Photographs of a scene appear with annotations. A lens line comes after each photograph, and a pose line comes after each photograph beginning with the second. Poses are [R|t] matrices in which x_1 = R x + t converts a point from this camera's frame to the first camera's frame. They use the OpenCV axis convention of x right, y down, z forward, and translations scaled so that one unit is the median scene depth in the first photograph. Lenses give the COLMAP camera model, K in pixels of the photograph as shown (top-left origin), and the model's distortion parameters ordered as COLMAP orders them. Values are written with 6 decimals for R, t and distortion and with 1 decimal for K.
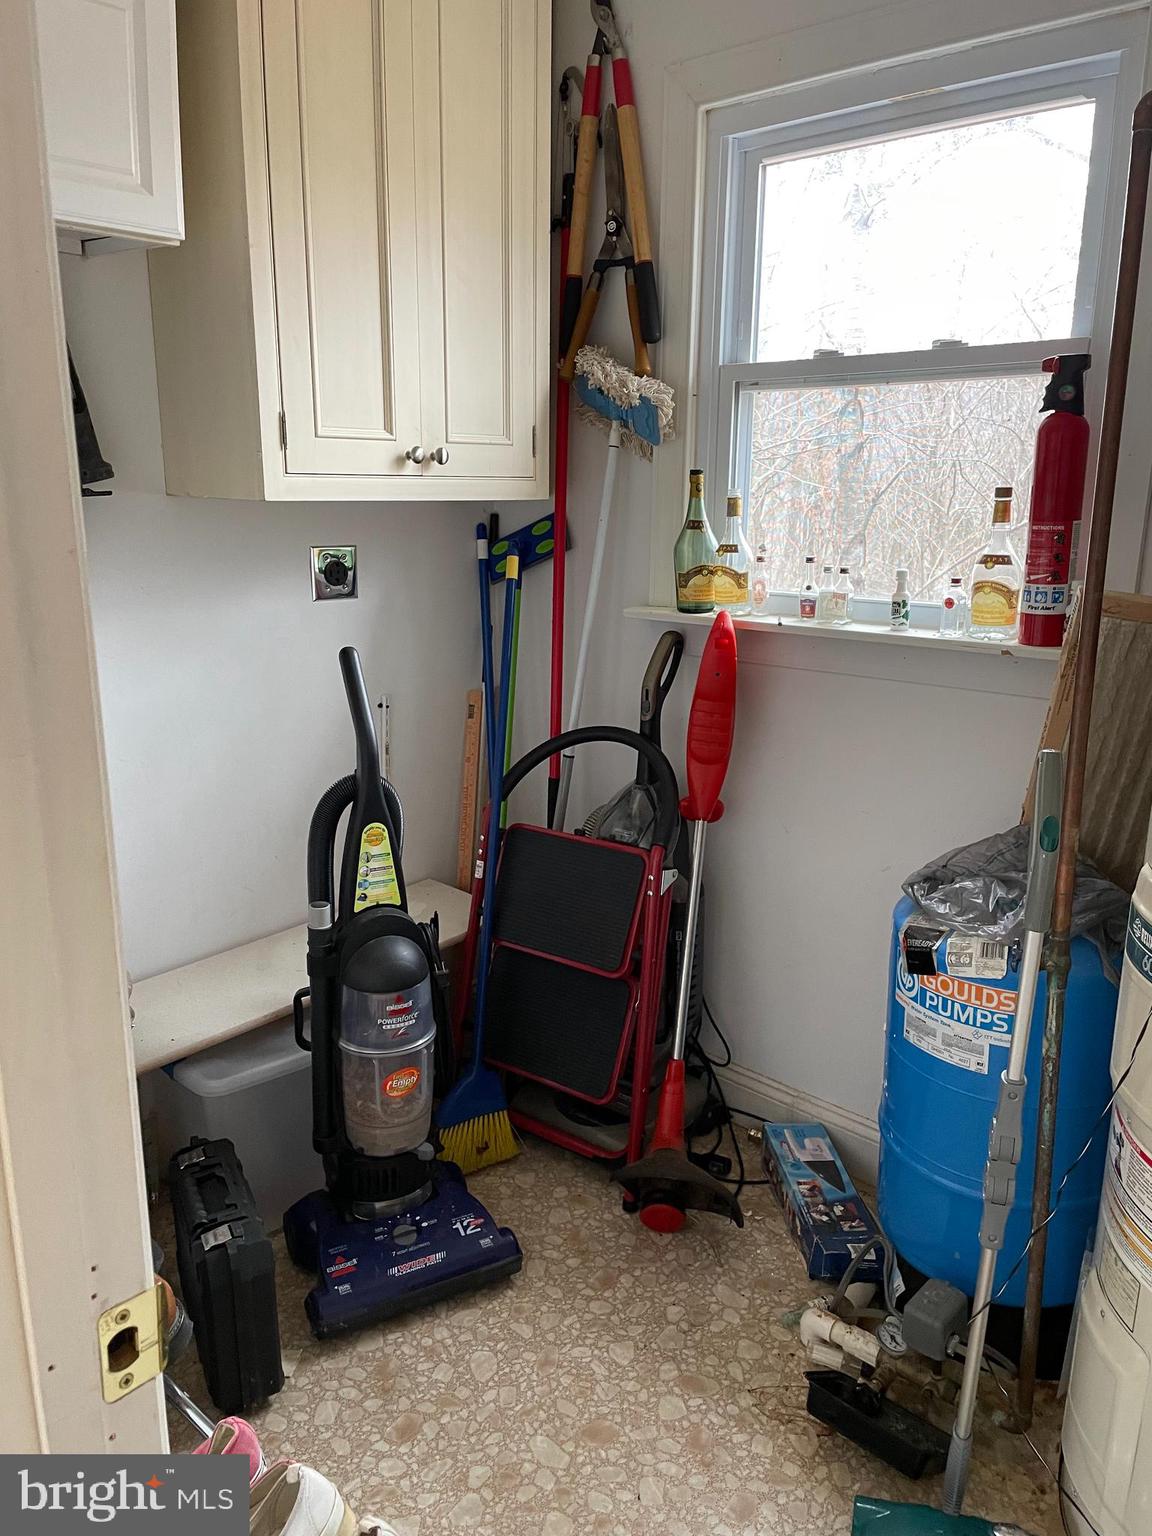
lens RADIAL K [[1168.8, 0, 583.2], [0, 1168.8, 769.7], [0, 0, 1]] dist [0.079424, -0.109951]
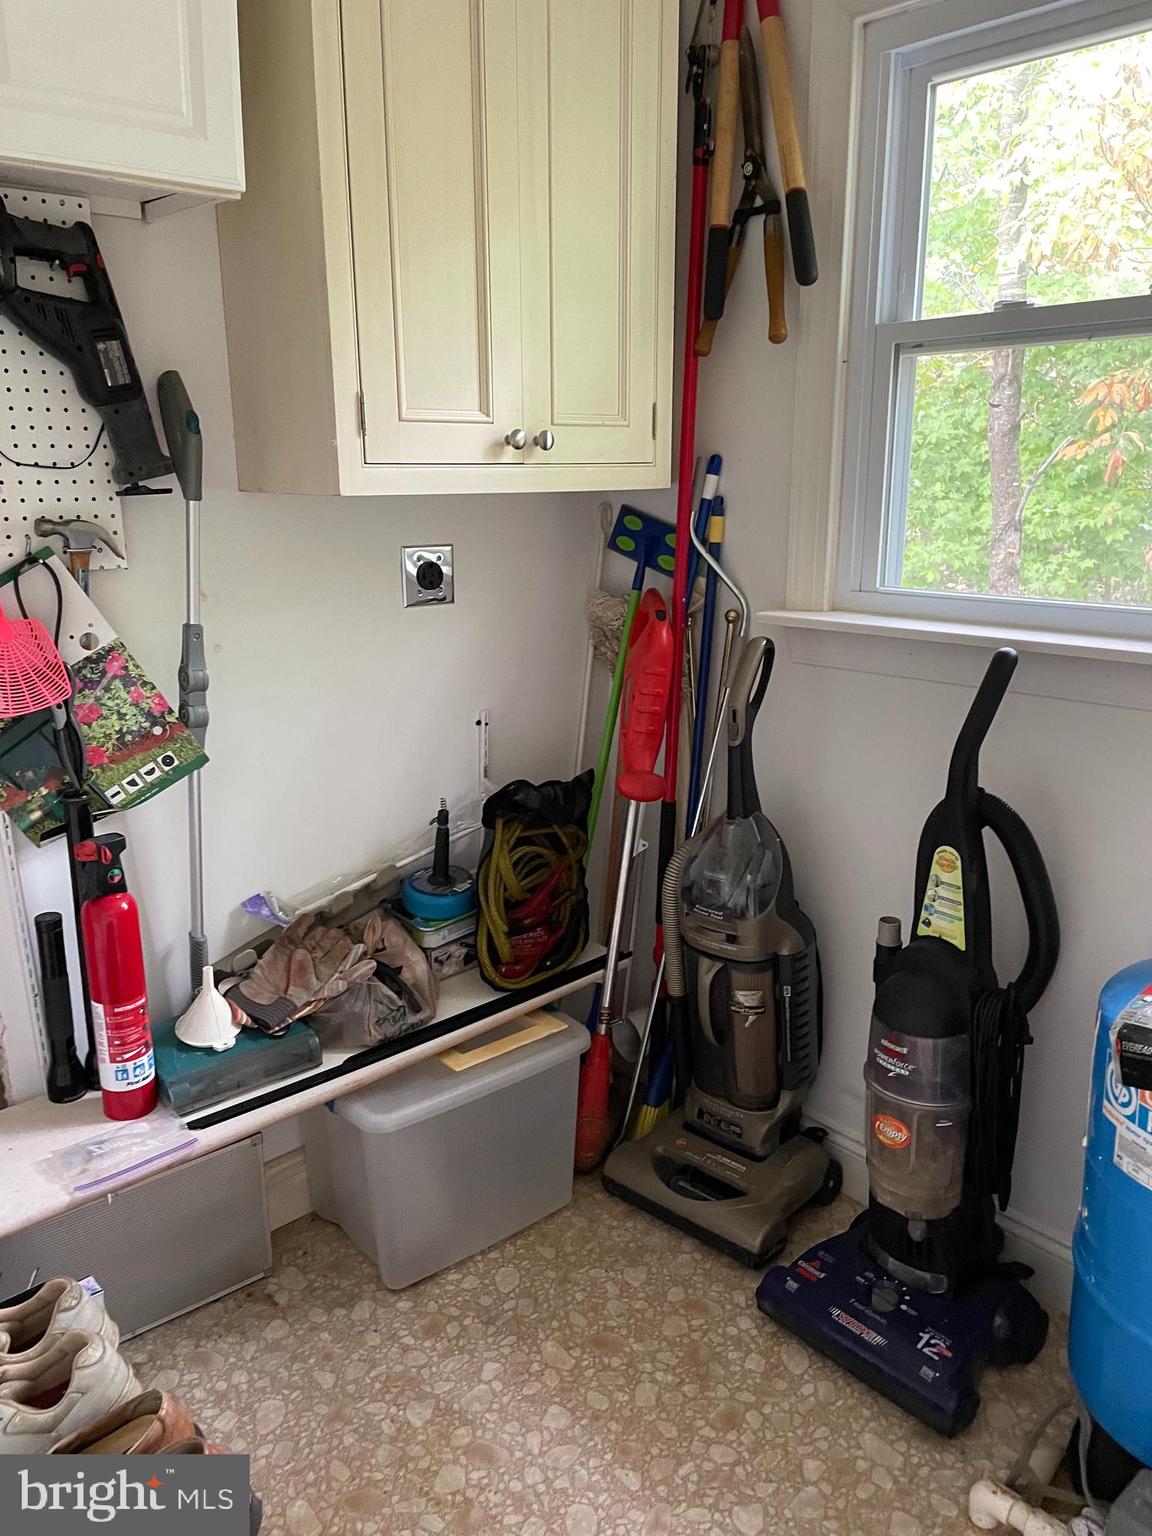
lens RADIAL K [[1168.8, 0, 572.5], [0, 1168.8, 769.2], [0, 0, 1]] dist [0.079424, -0.109951]
pose [[0.993449, 0.010693, -0.113777, -0.000608], [-0.009703, 0.999910, 0.009246, -0.036300], [0.113866, -0.008081, 0.993463, 0.155207]]
